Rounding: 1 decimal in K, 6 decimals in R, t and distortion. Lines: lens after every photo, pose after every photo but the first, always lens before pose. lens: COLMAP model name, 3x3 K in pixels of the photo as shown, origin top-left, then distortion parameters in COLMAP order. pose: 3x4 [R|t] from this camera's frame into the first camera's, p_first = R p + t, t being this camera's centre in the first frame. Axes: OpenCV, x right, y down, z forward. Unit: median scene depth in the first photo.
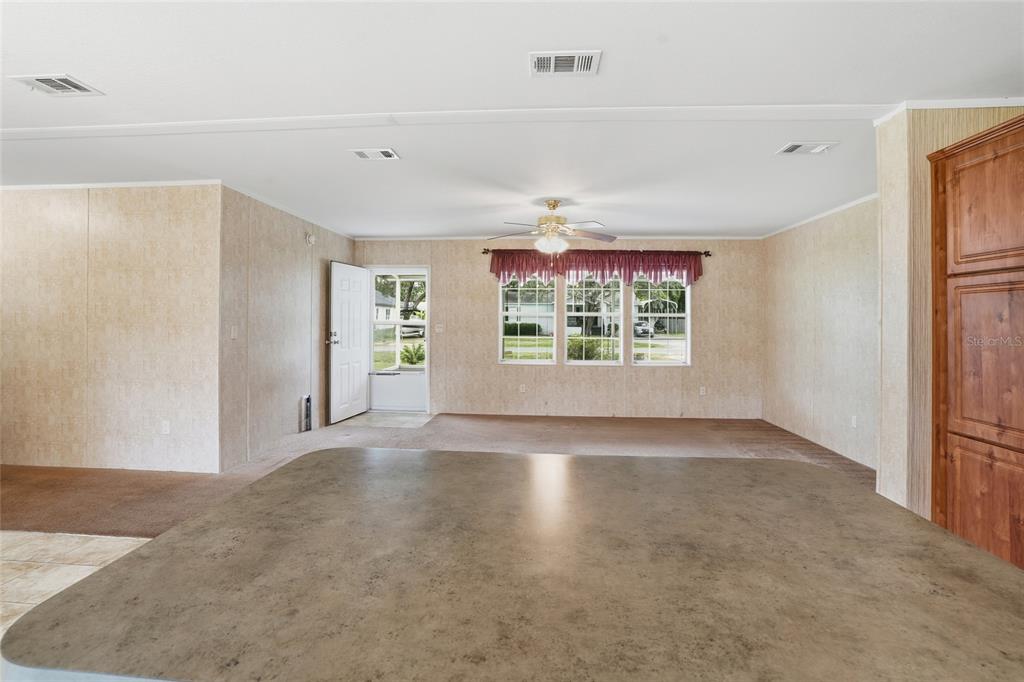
lens RADIAL K [[484.1, 0, 499.0], [0, 484.1, 327.6], [0, 0, 1]] dist [-0.053287, 0.021968]
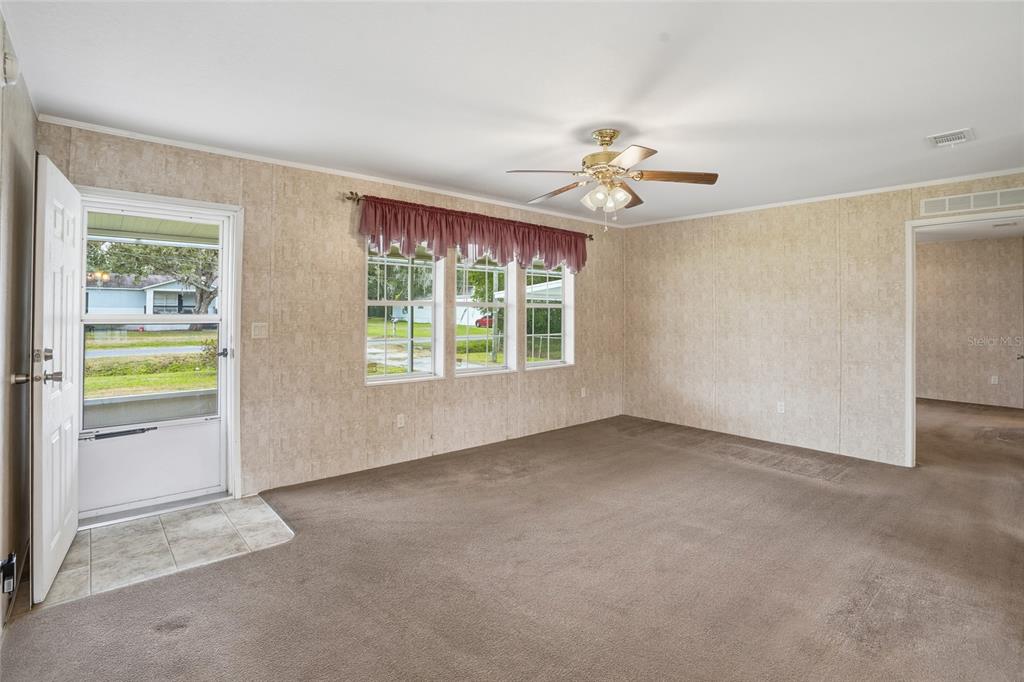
lens RADIAL K [[501.5, 0, 510.1], [0, 501.5, 307.7], [0, 0, 1]] dist [-0.001825, -0.000325]
pose [[0.721203, 0.001970, 0.692721, -0.307530], [0.008589, 0.999894, -0.011786, -0.013883], [-0.692670, 0.014450, 0.721110, 0.421298]]
